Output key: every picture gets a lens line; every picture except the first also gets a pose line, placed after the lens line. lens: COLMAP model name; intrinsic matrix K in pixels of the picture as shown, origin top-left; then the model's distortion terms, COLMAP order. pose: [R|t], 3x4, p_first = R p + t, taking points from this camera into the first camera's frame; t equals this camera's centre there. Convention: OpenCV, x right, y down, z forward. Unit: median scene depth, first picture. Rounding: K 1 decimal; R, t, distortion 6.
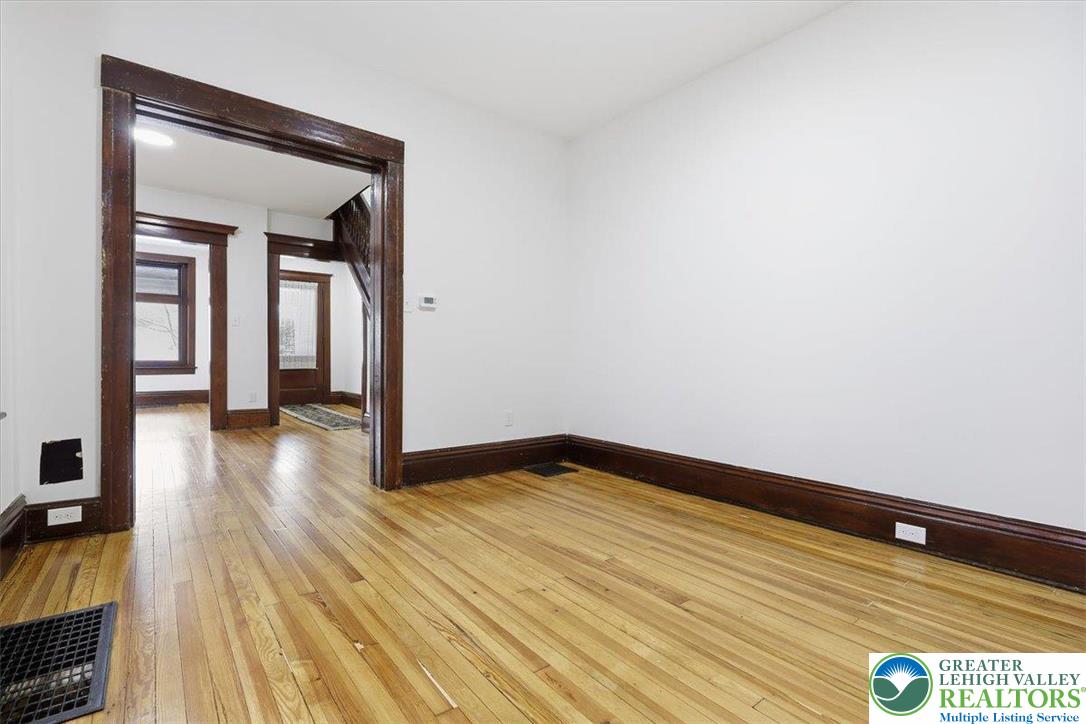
lens RADIAL K [[498.1, 0, 539.1], [0, 498.1, 360.4], [0, 0, 1]] dist [-0.008057, -0.000192]
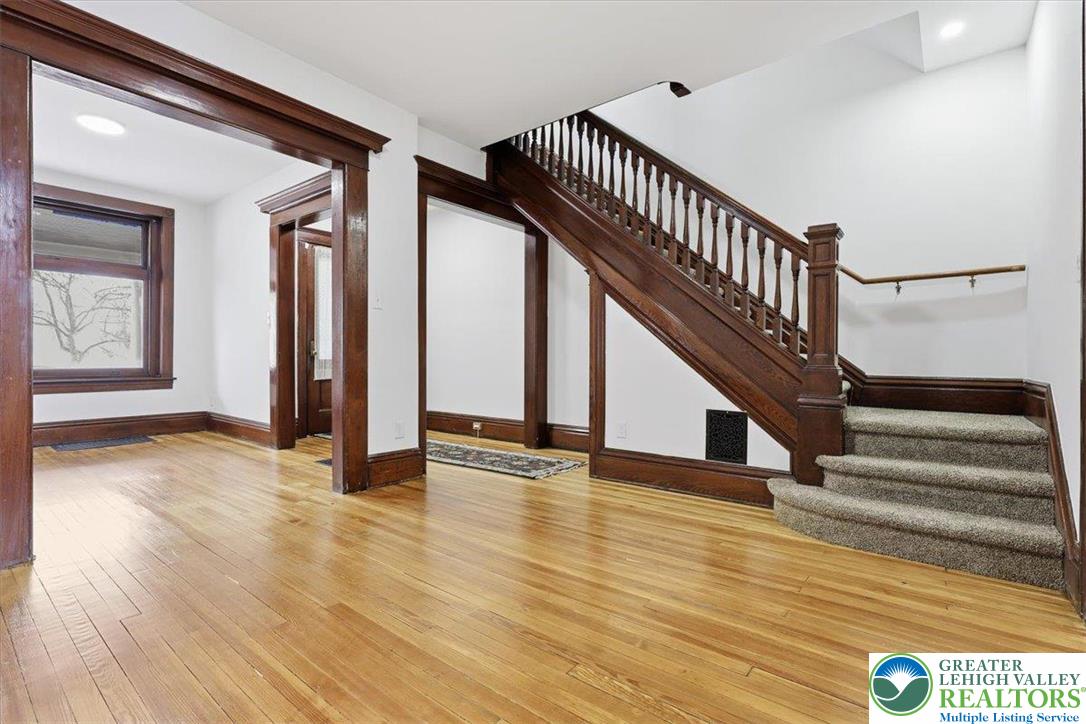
lens RADIAL K [[498.1, 0, 539.1], [0, 498.1, 360.4], [0, 0, 1]] dist [-0.008057, -0.000192]
pose [[0.974855, -0.006456, 0.222749, -1.400097], [0.006910, 0.999975, -0.001261, -0.020032], [-0.222735, 0.002768, 0.974875, 0.979627]]
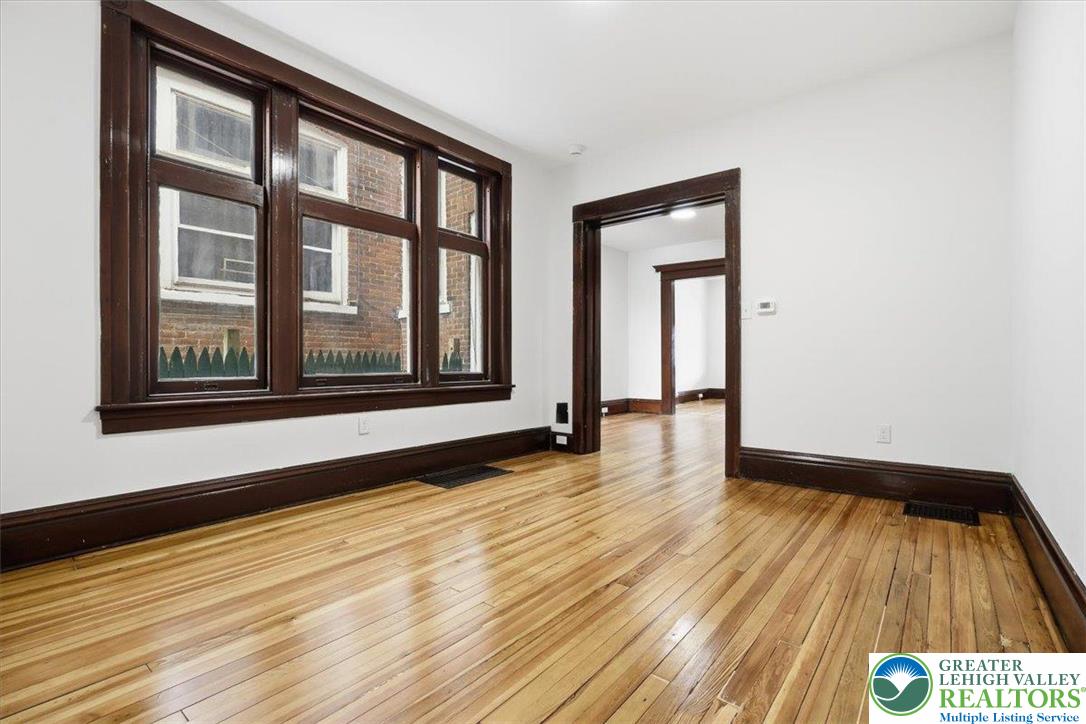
lens RADIAL K [[498.1, 0, 539.1], [0, 498.1, 360.4], [0, 0, 1]] dist [-0.008057, -0.000192]
pose [[0.220741, -0.011095, -0.975269, 0.950823], [-0.000848, 0.999933, -0.011568, 0.009819], [0.975332, 0.003380, 0.220717, 0.425219]]
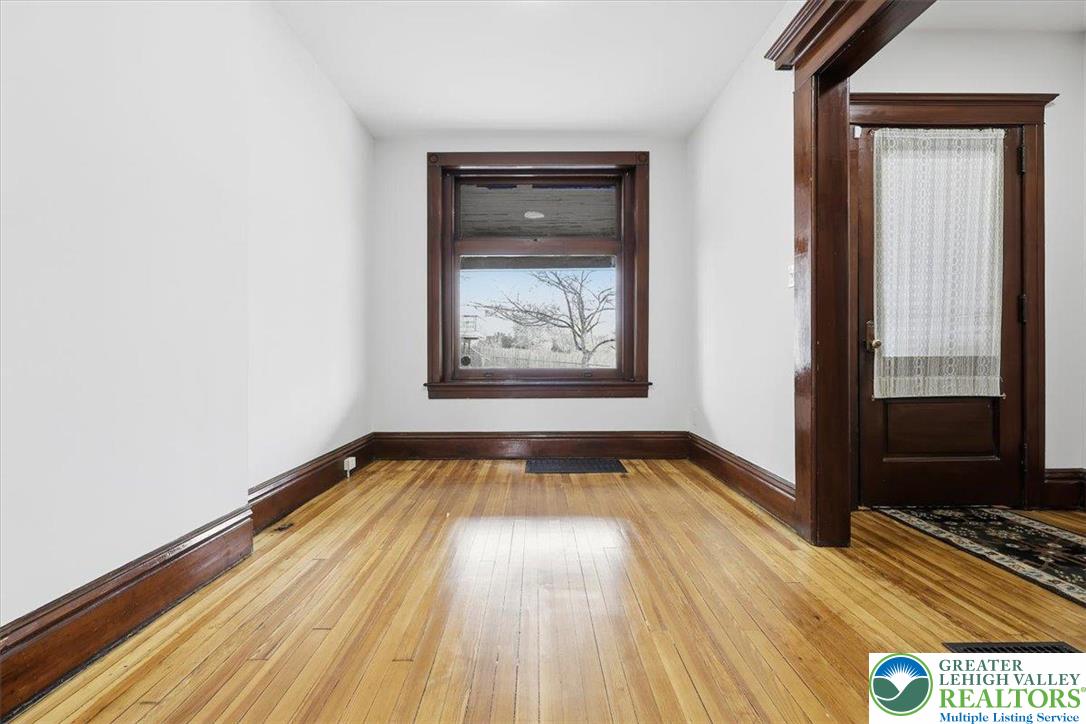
lens RADIAL K [[513.9, 0, 536.9], [0, 513.9, 357.7], [0, 0, 1]] dist [0.001132, 0.000129]
pose [[0.787519, -0.010024, -0.616209, -1.792492], [0.005530, 0.999942, -0.009200, -0.025184], [0.616266, 0.003838, 0.787529, 2.063824]]
